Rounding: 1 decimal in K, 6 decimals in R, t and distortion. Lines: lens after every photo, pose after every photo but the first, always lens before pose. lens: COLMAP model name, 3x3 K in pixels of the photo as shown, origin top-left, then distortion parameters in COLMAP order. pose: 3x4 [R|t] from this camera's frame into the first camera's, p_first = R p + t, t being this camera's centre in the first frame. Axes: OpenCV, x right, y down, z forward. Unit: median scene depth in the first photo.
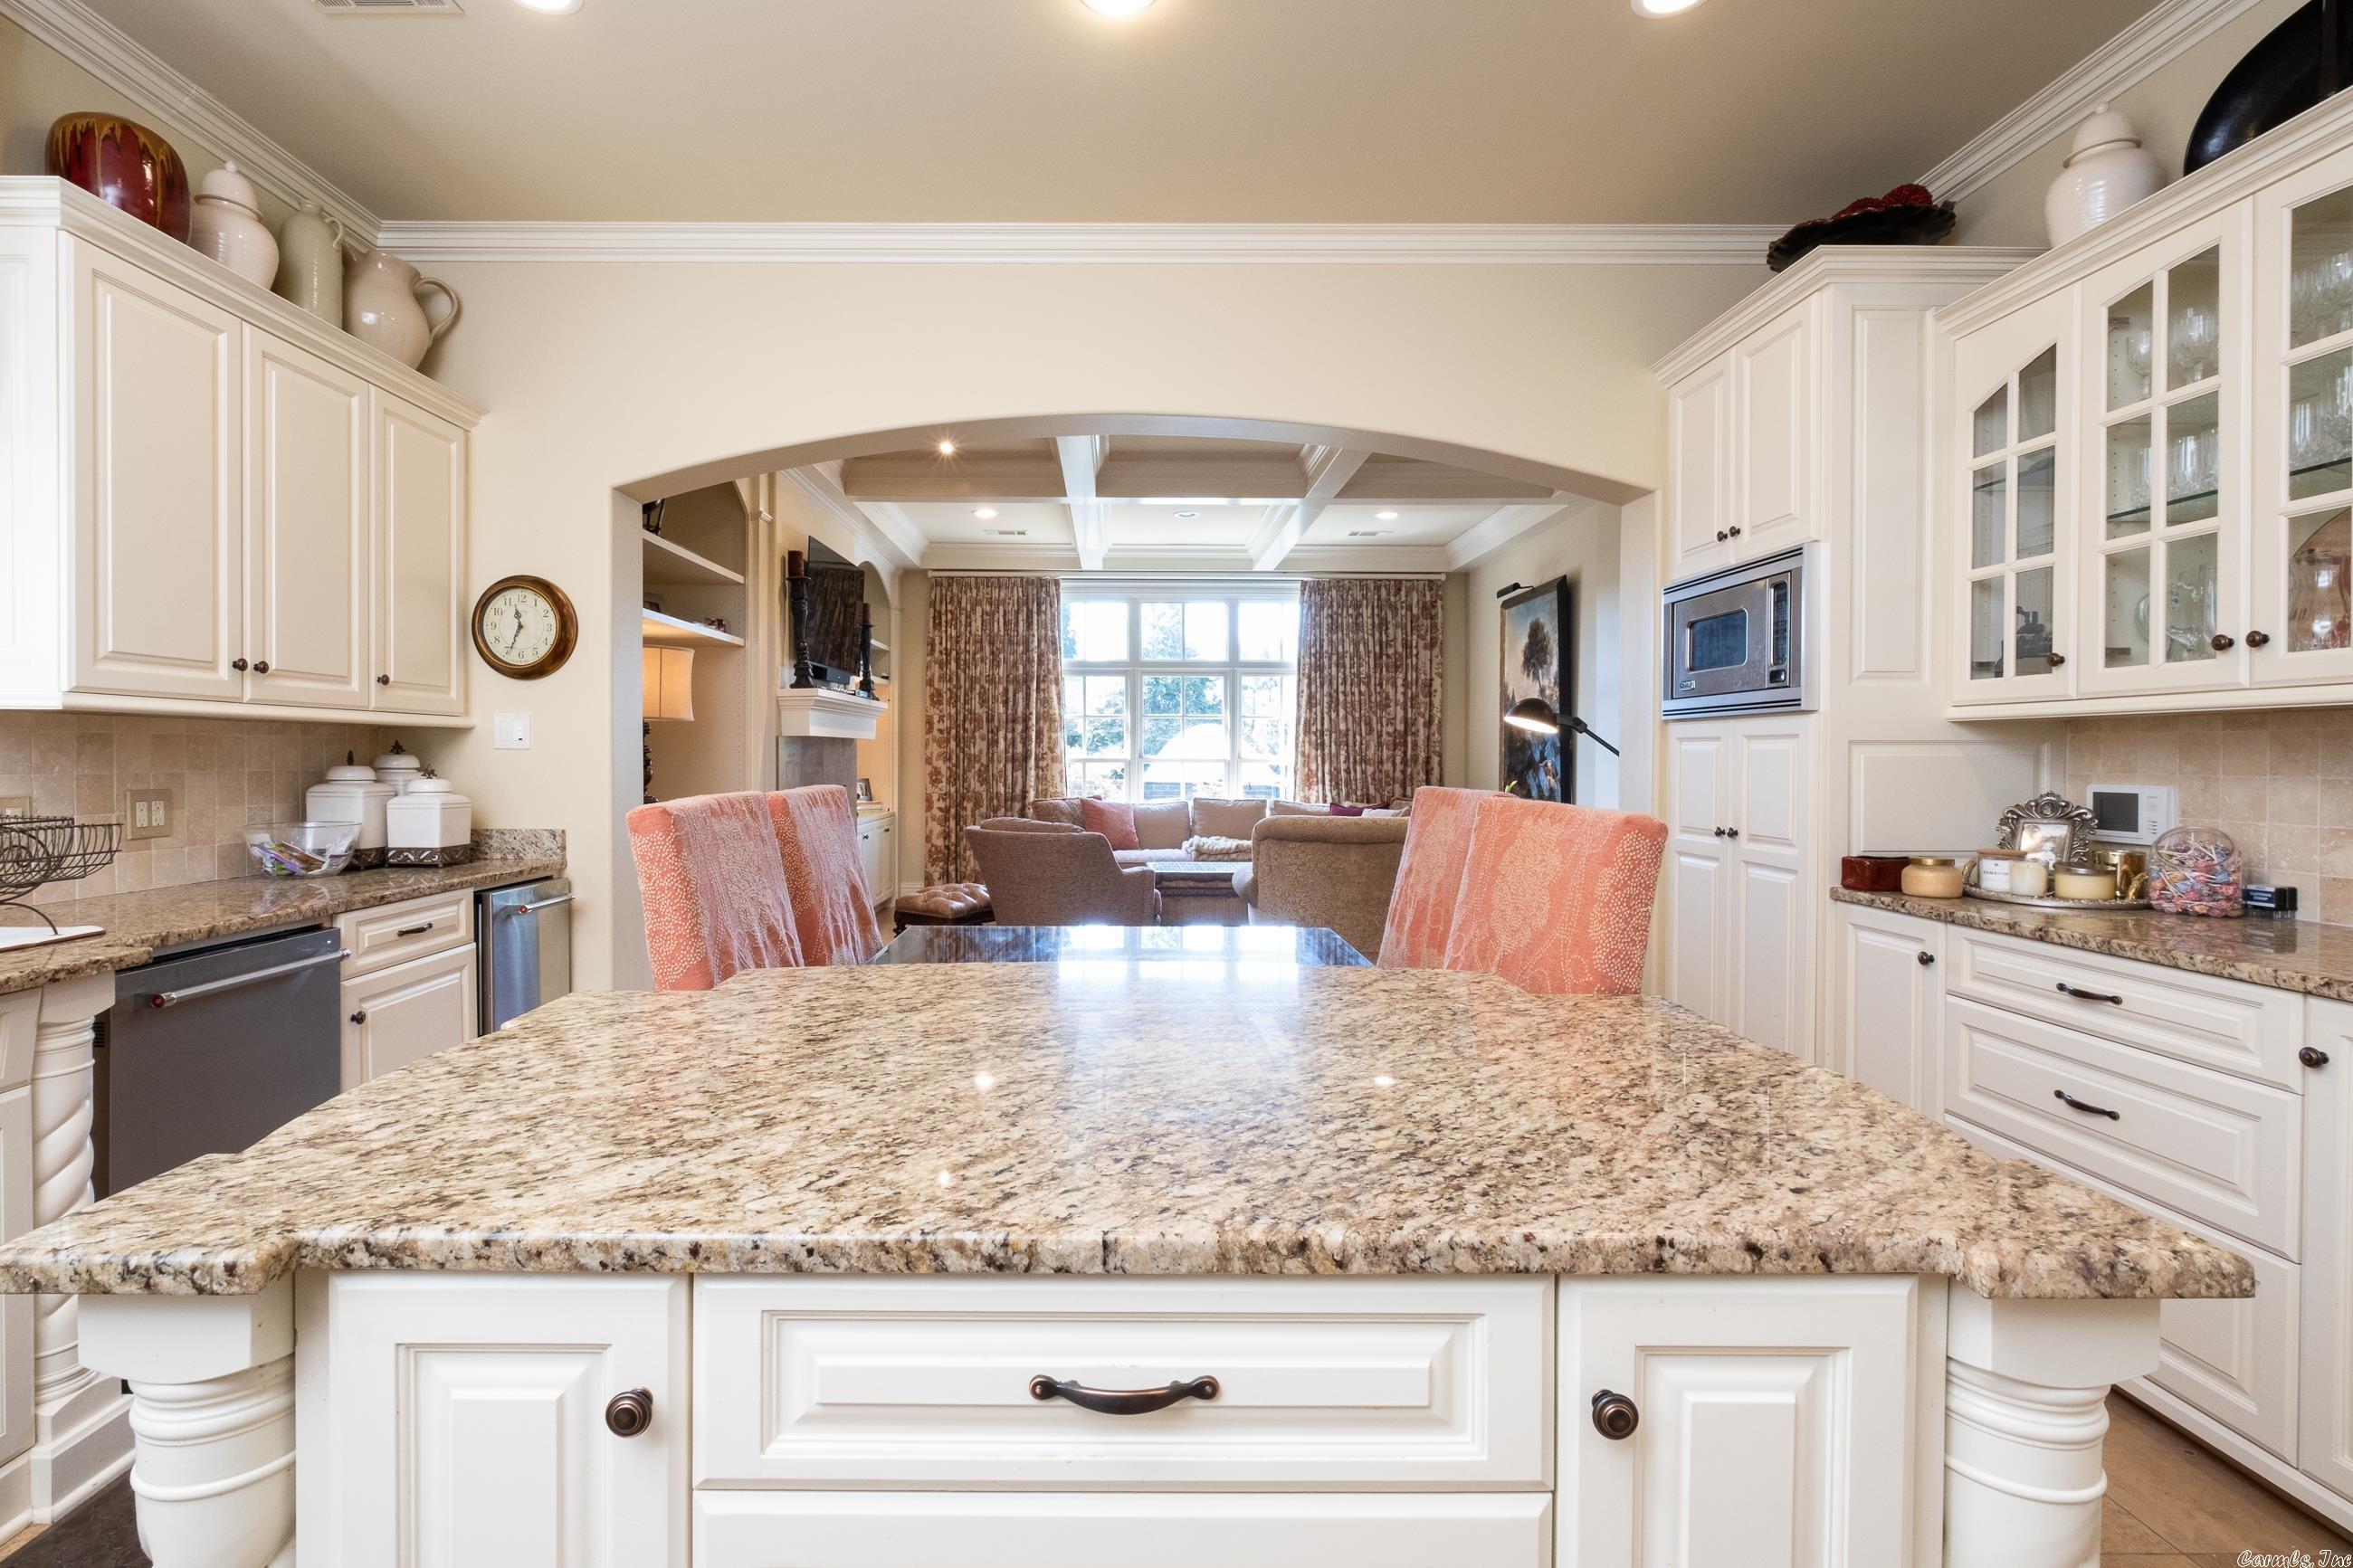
lens RADIAL K [[1081.7, 0, 1121.7], [0, 1081.7, 768.4], [0, 0, 1]] dist [-0.000944, -0.000293]
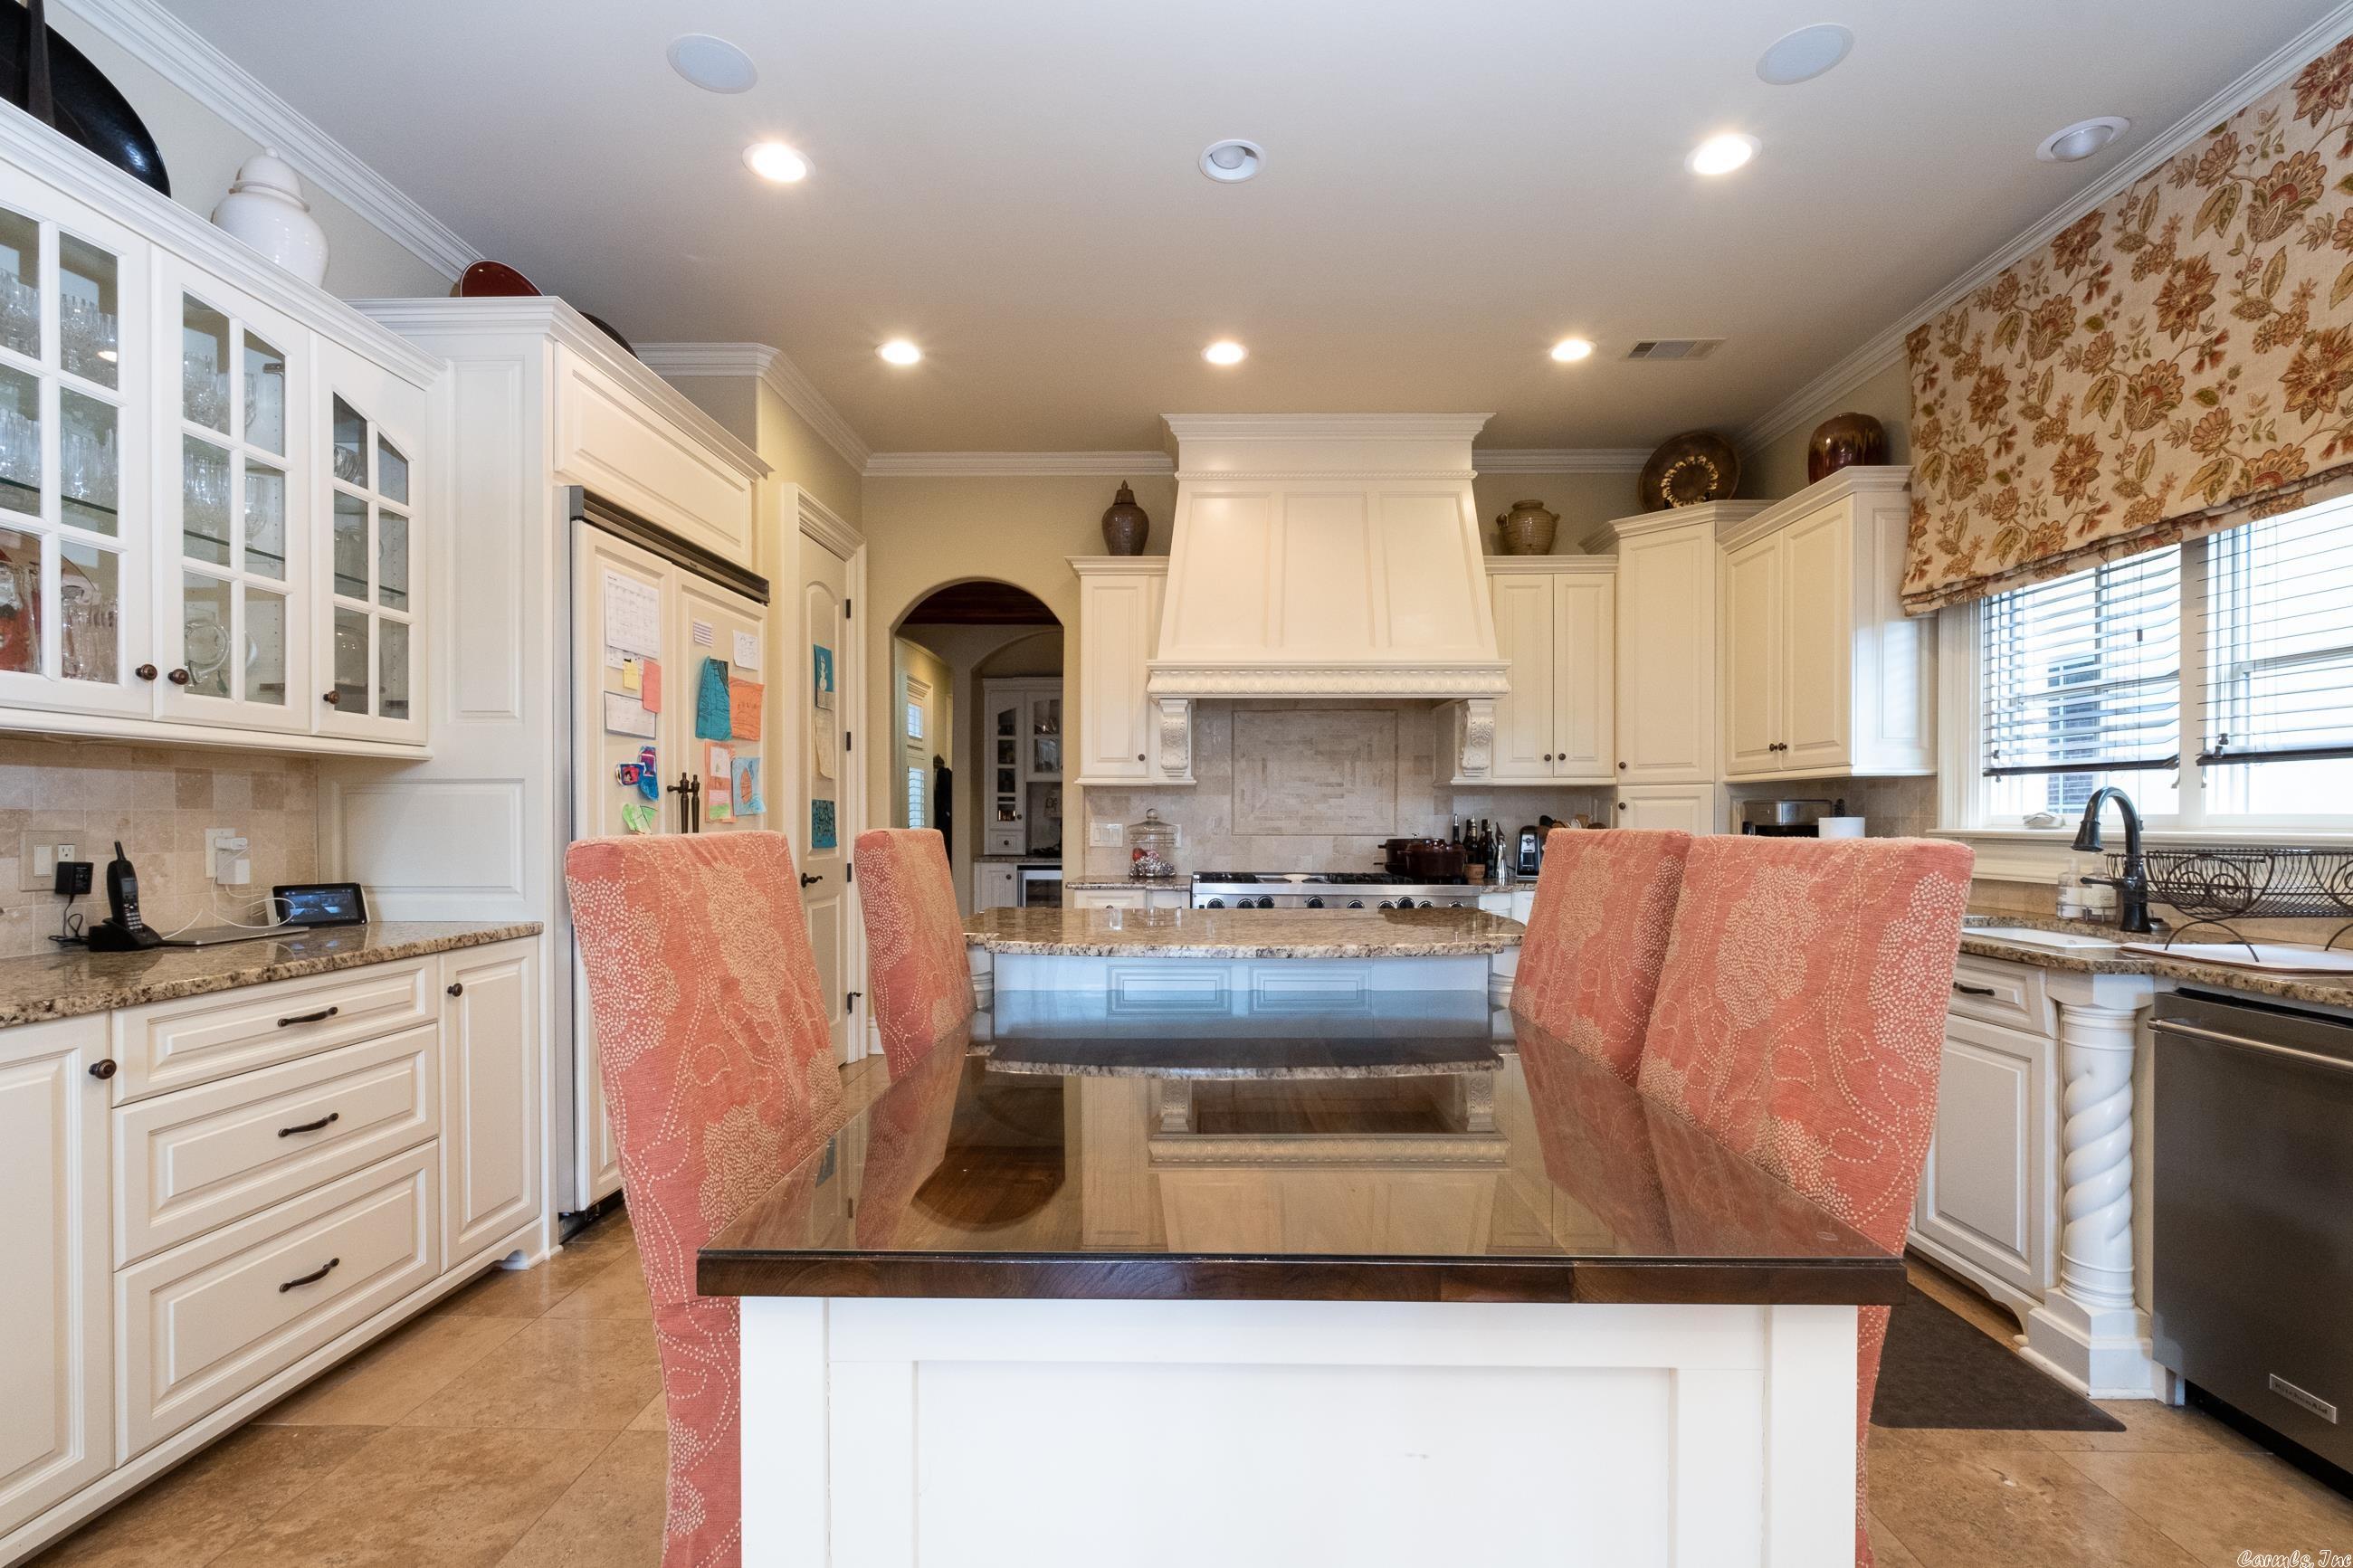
lens RADIAL K [[1057.8, 0, 1190.6], [0, 1057.8, 815.4], [0, 0, 1]] dist [-0.001521, -0.000222]
pose [[-0.999889, -0.003776, 0.014398, 0.009300], [-0.003657, 0.999959, 0.008285, 0.001118], [-0.014429, 0.008231, -0.999862, 0.478662]]
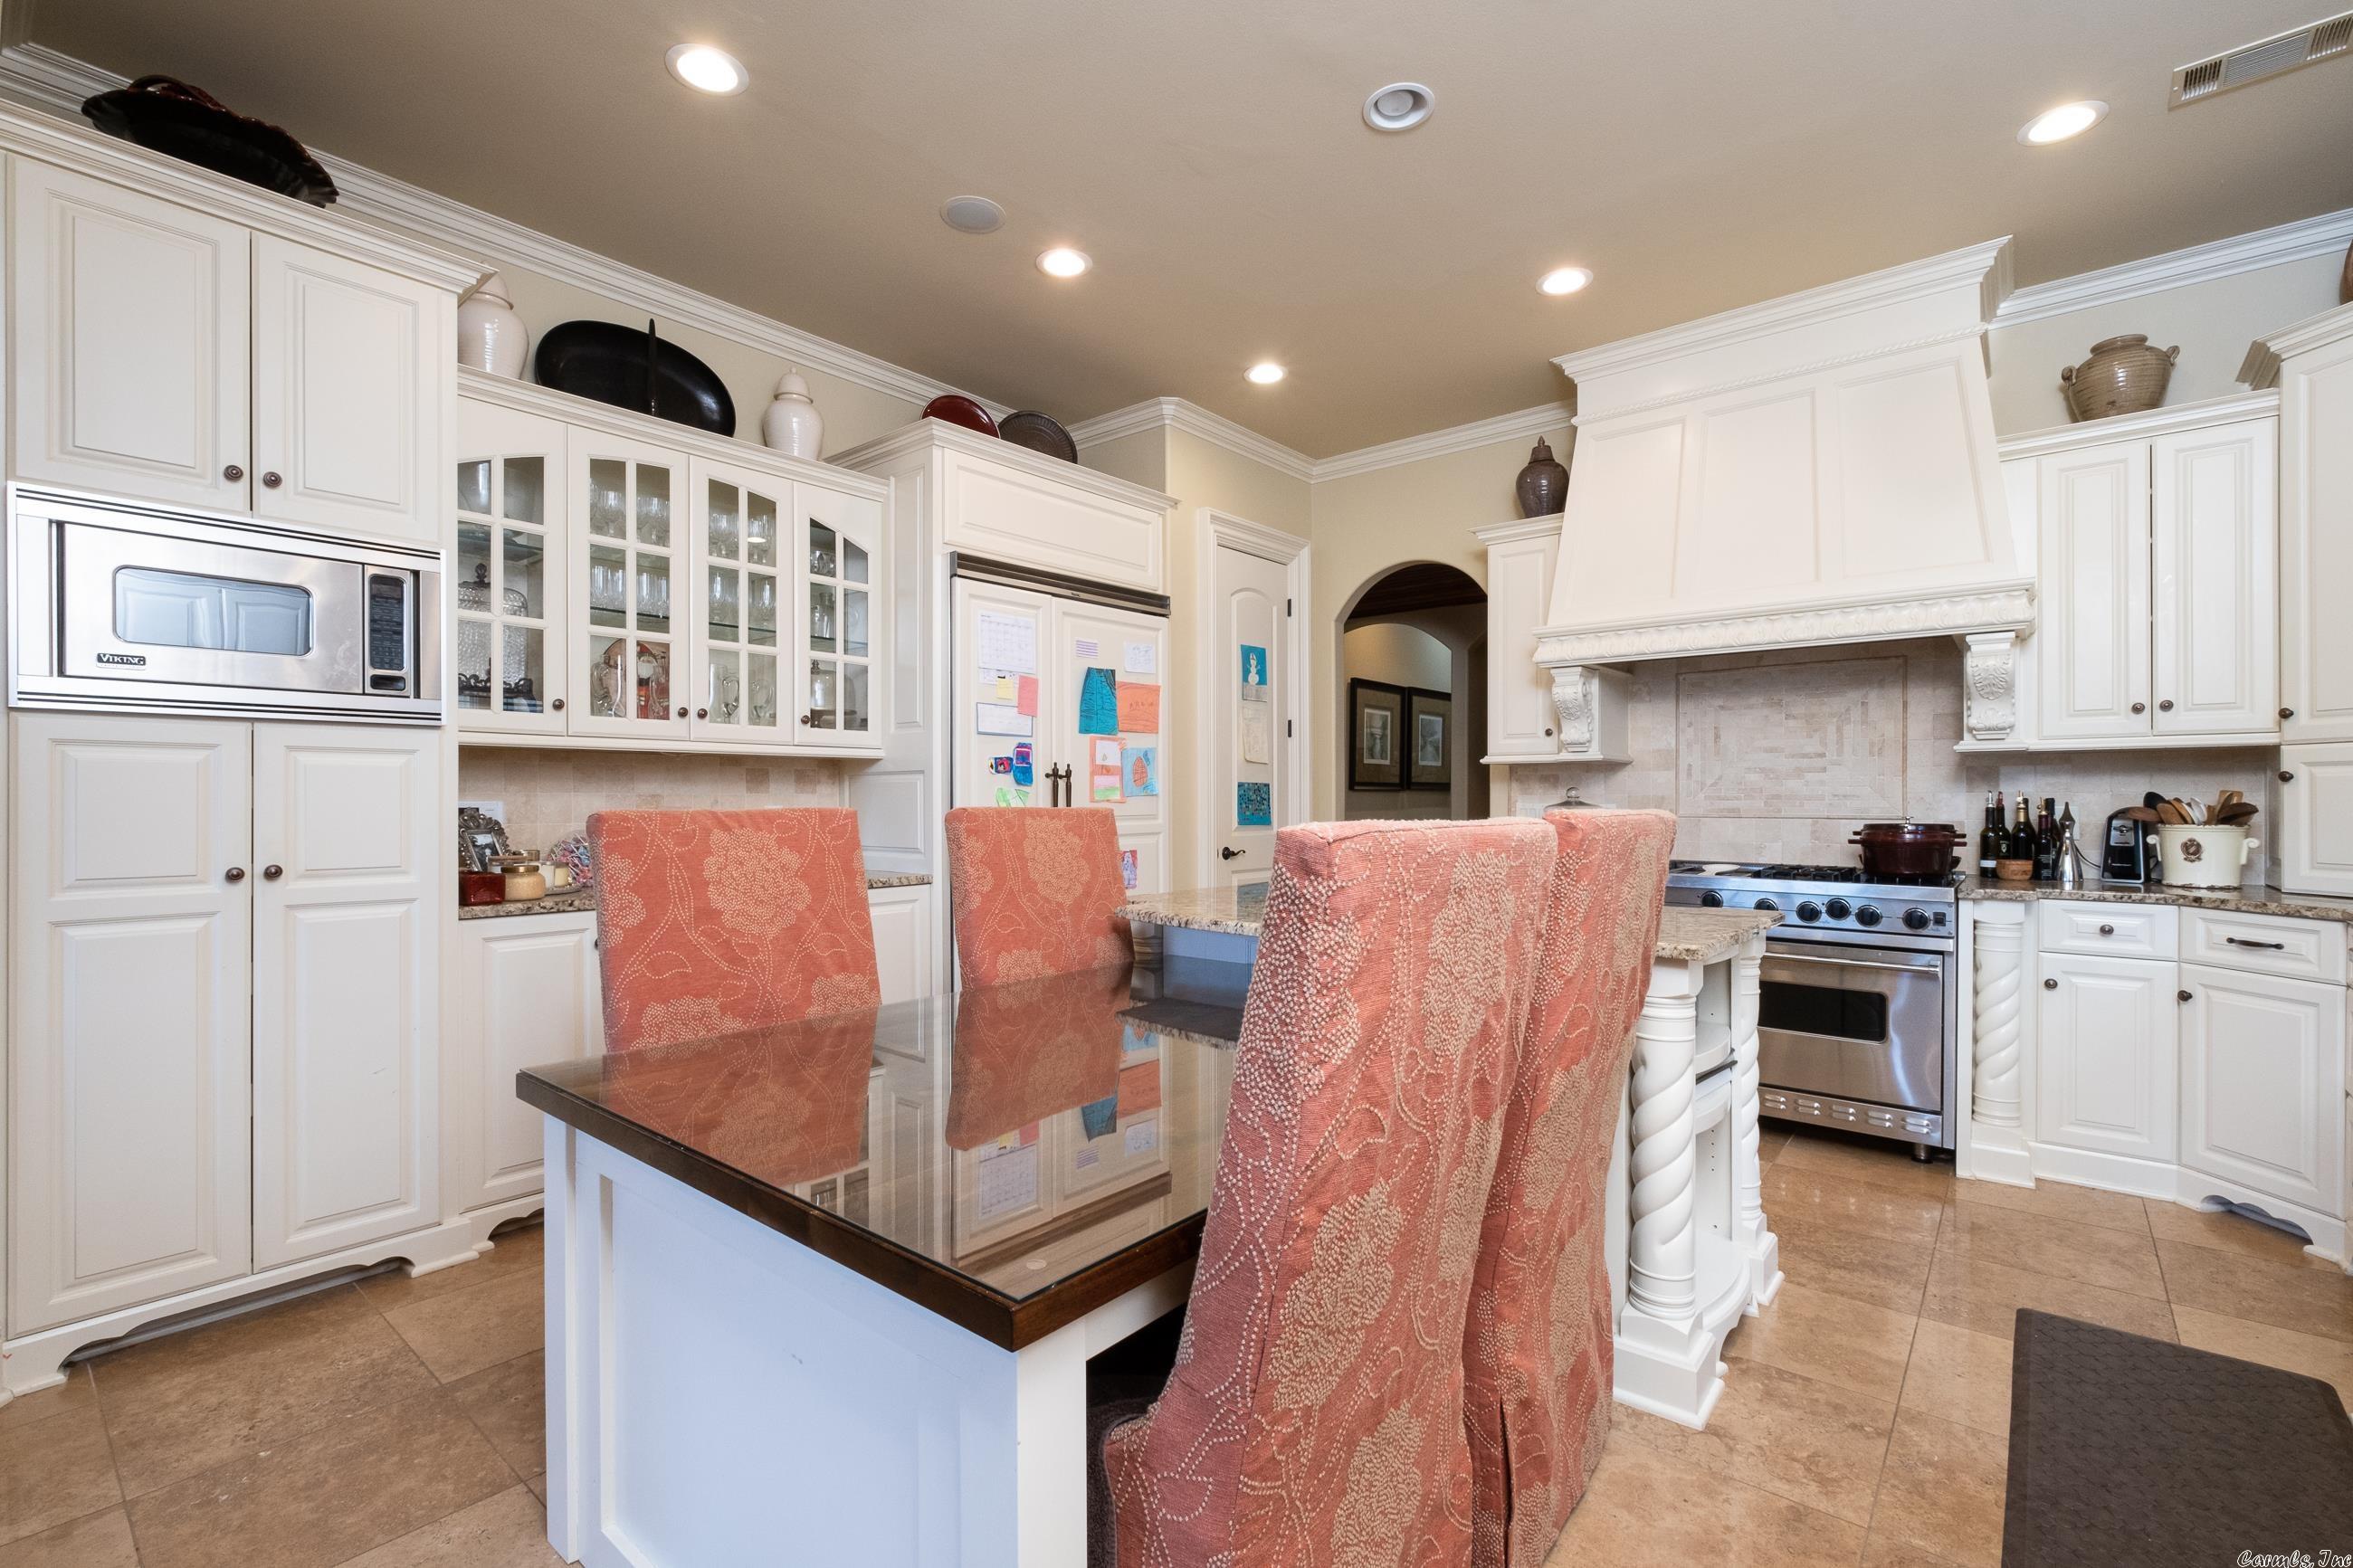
lens RADIAL K [[1048.1, 0, 1176.5], [0, 1048.1, 784.0], [0, 0, 1]] dist [-0.001466, -0.000084]
pose [[-0.767706, 0.007179, 0.640762, -0.147844], [0.005985, 0.999974, -0.004032, 0.001531], [-0.640774, 0.000739, -0.767729, 0.427968]]
